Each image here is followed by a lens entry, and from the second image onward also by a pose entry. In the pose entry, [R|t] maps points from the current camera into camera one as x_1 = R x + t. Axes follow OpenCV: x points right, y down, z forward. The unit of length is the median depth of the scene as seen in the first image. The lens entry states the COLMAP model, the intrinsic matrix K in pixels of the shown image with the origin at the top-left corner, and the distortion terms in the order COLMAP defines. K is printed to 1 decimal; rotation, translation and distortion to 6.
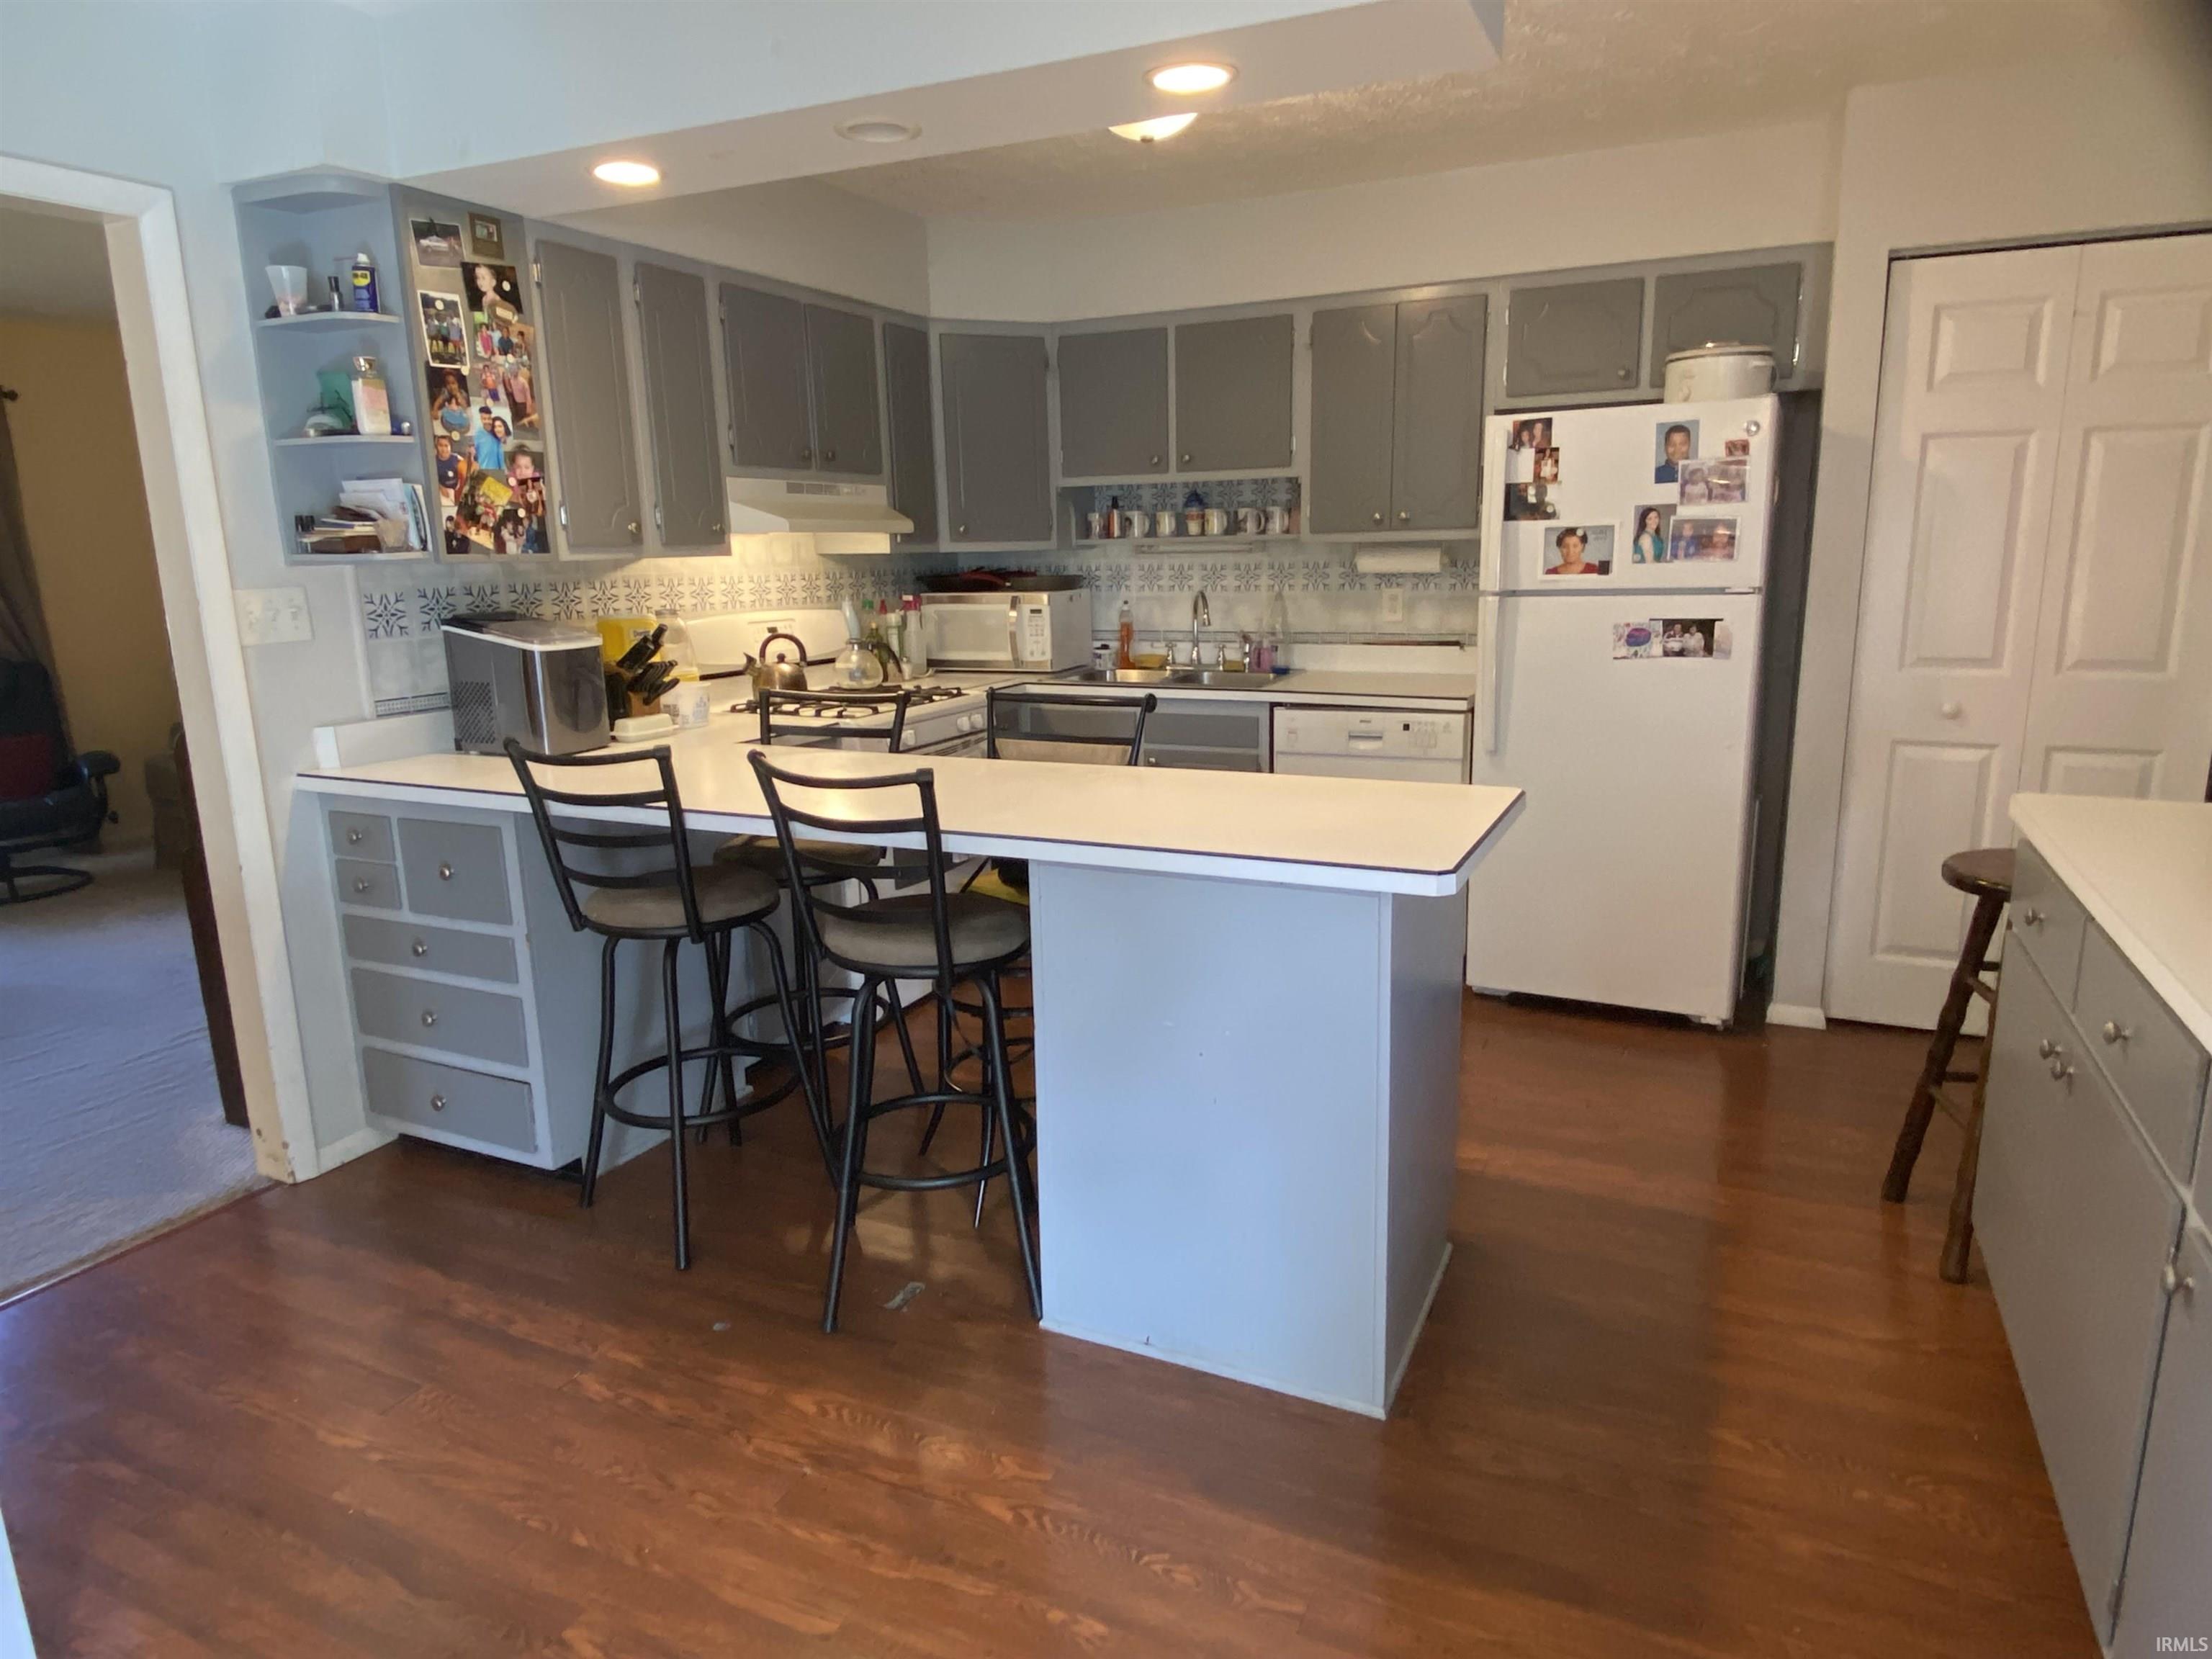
lens RADIAL K [[1312.0, 0, 1106.0], [0, 1312.0, 829.5], [0, 0, 1]] dist [0.100189, -0.123729]
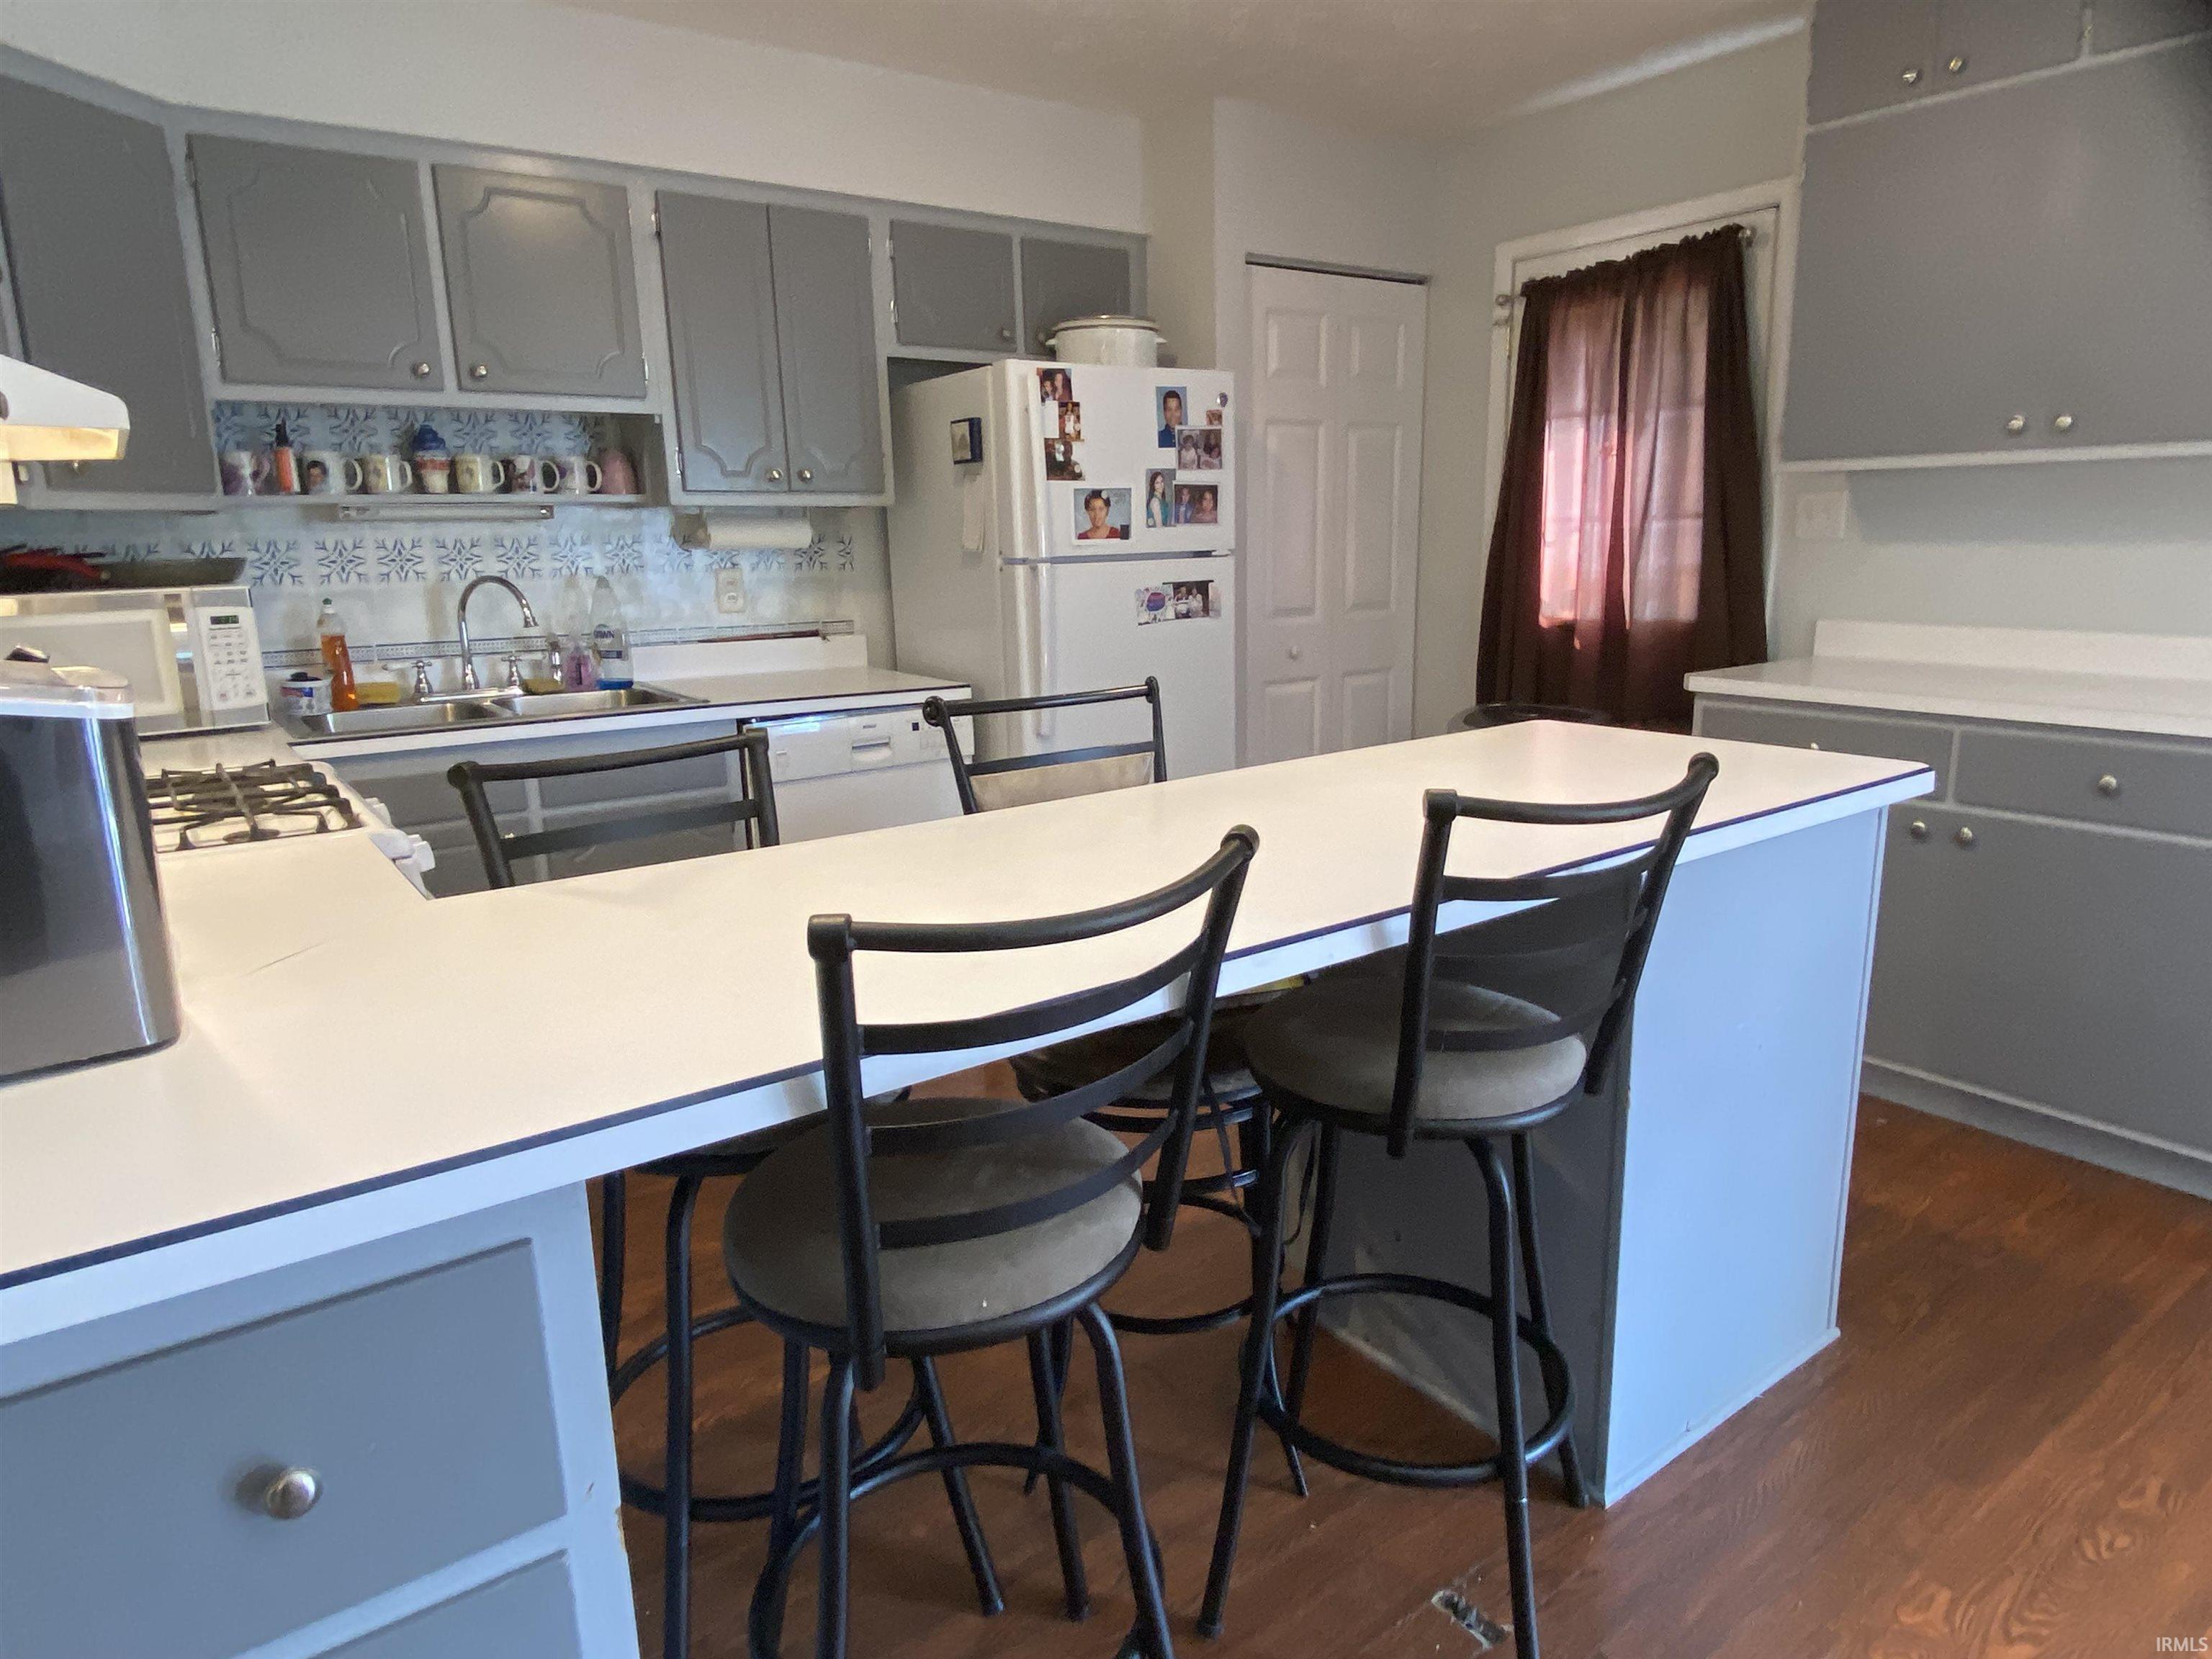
lens RADIAL K [[1312.0, 0, 1106.0], [0, 1312.0, 829.5], [0, 0, 1]] dist [0.100189, -0.123729]
pose [[0.477124, -0.183062, 0.859558, -0.502350], [0.201166, 0.974846, 0.095952, -0.079241], [-0.855503, 0.127133, 0.501949, 0.550951]]
